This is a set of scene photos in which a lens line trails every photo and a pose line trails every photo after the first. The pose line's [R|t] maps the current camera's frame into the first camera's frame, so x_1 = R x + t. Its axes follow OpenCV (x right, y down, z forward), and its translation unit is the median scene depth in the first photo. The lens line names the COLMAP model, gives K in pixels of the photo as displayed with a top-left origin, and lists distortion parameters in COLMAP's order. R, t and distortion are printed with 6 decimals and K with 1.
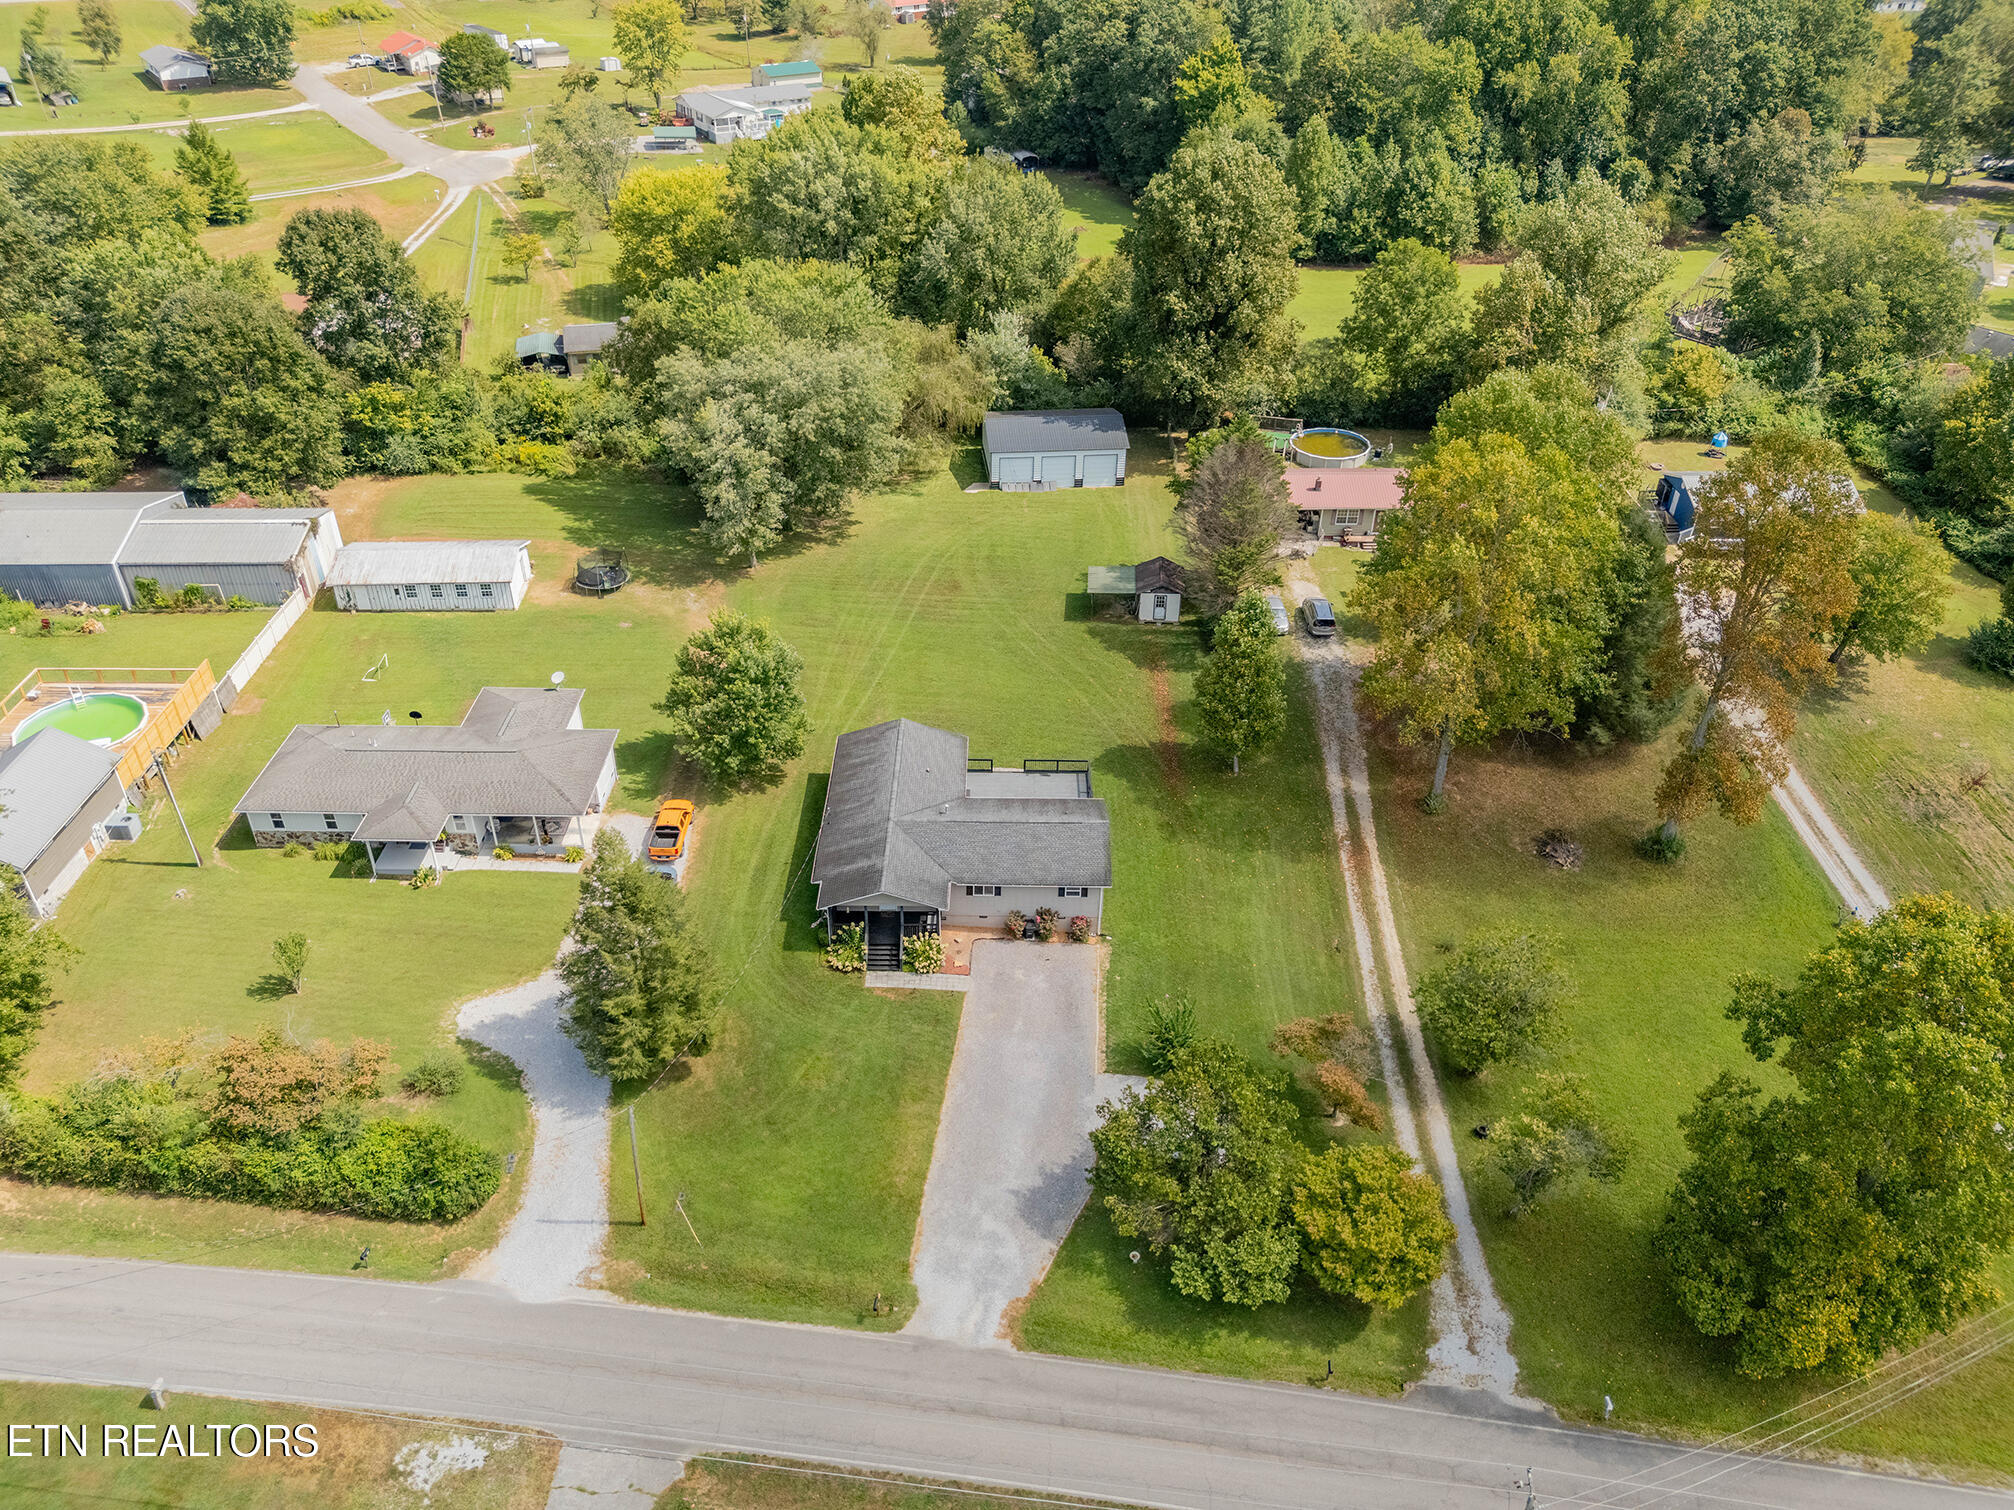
lens RADIAL K [[1426.5, 0, 1014.0], [0, 1426.5, 759.3], [0, 0, 1]] dist [0.041630, -0.031918]
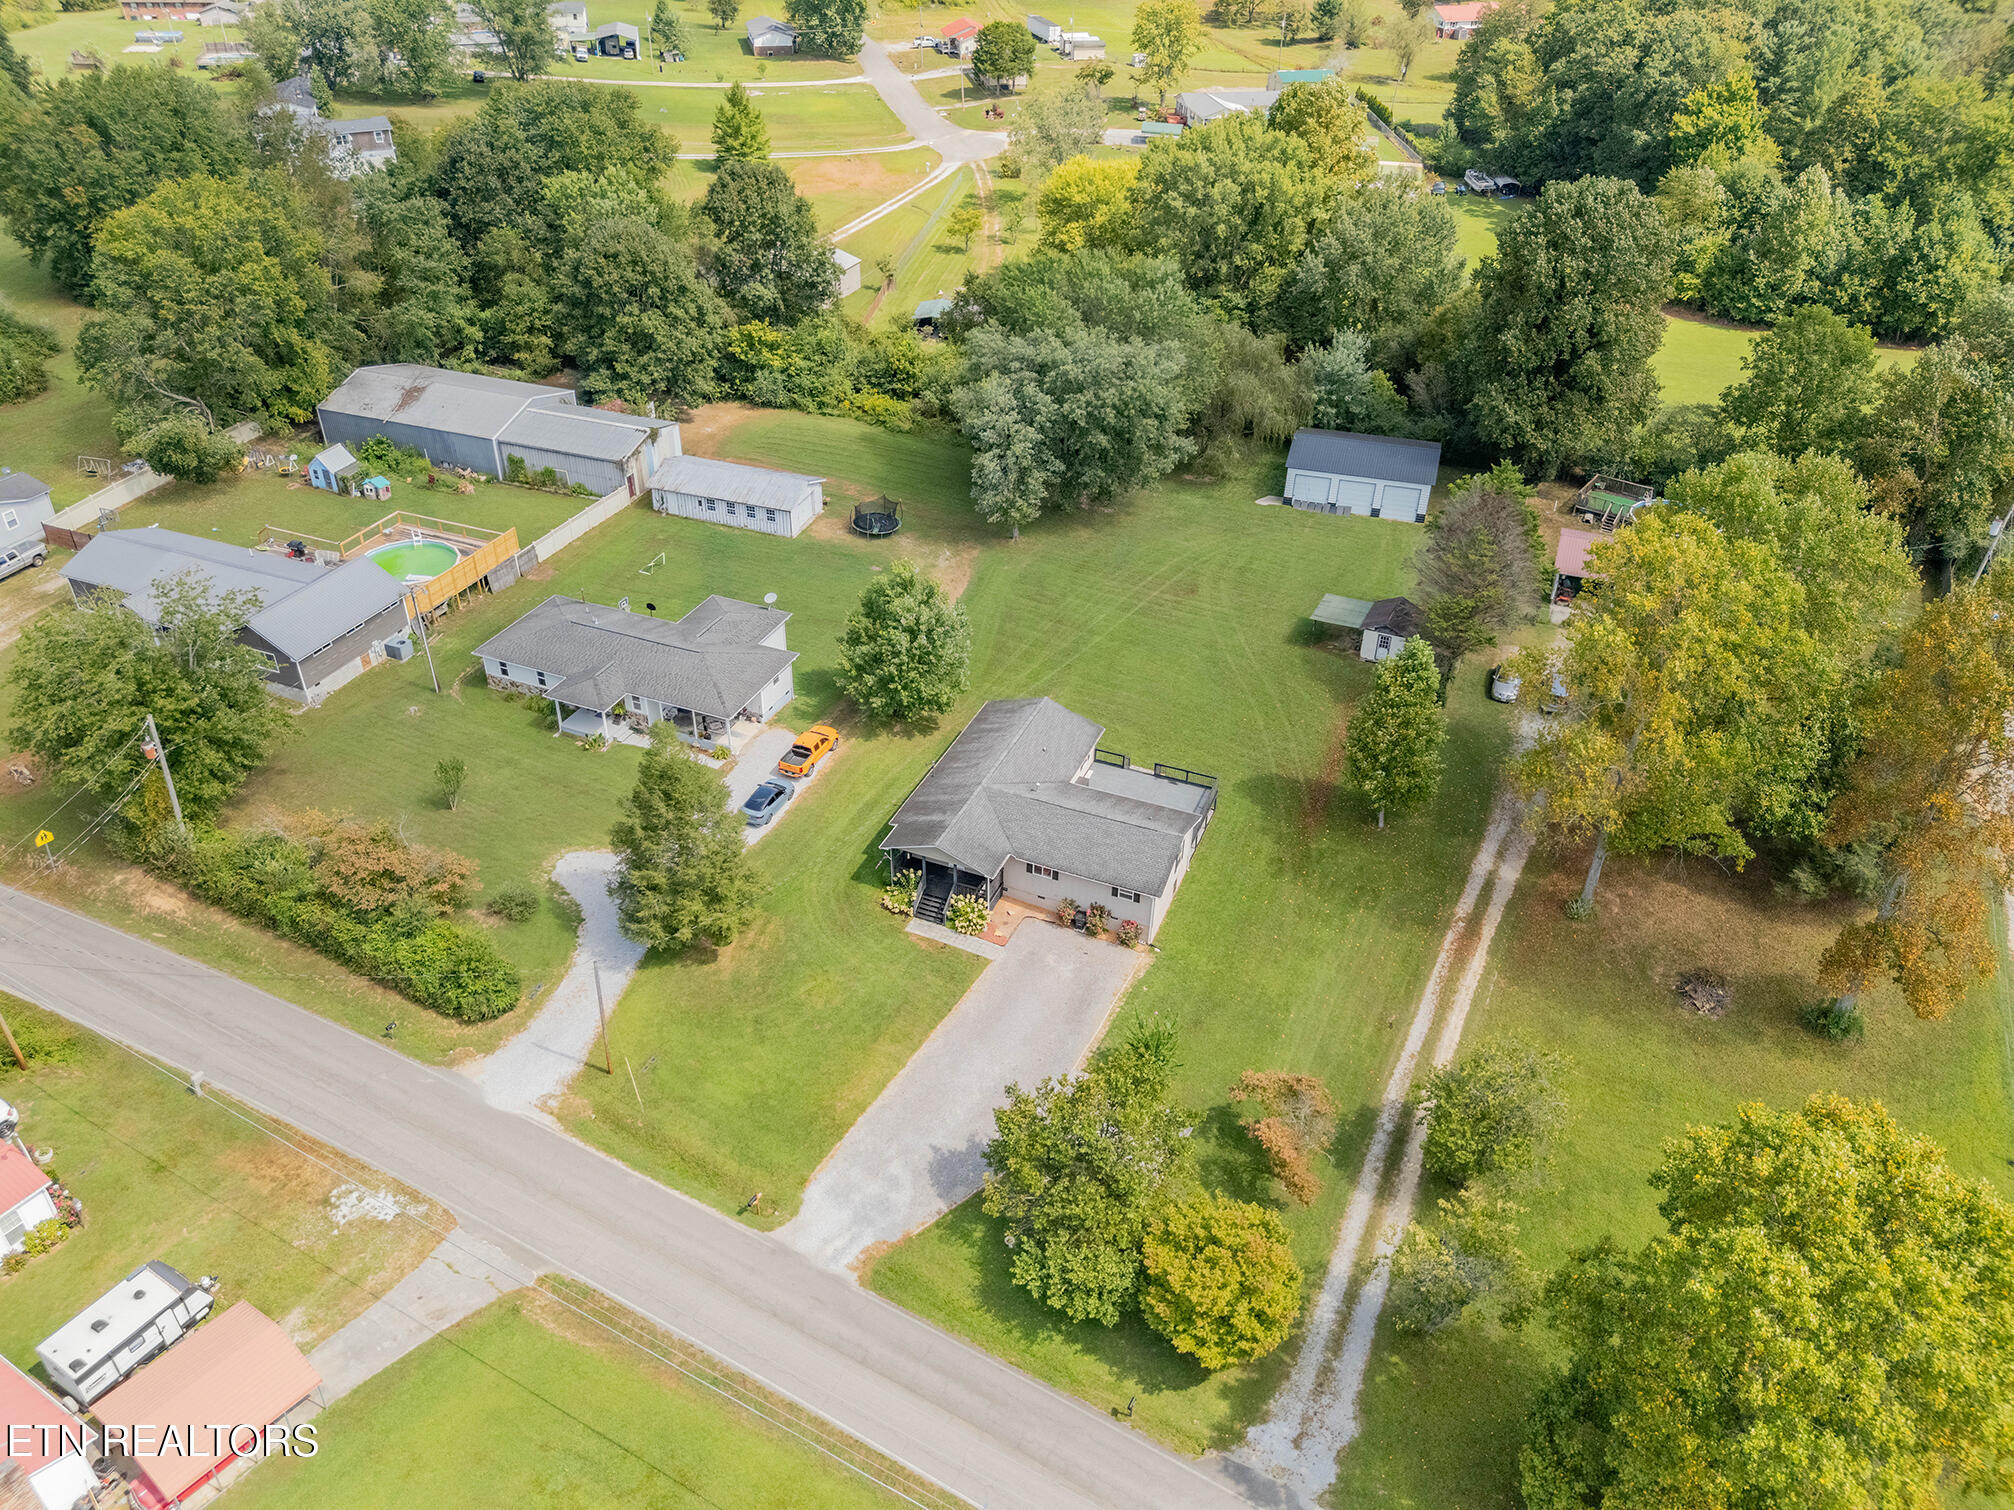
lens RADIAL K [[1426.5, 0, 1006.5], [0, 1426.5, 749.5], [0, 0, 1]] dist [0.041630, -0.031918]
pose [[0.928905, 0.216437, -0.300484, 0.171227], [-0.219067, 0.975381, 0.025347, -0.009332], [0.298572, 0.042281, 0.953450, 0.010939]]
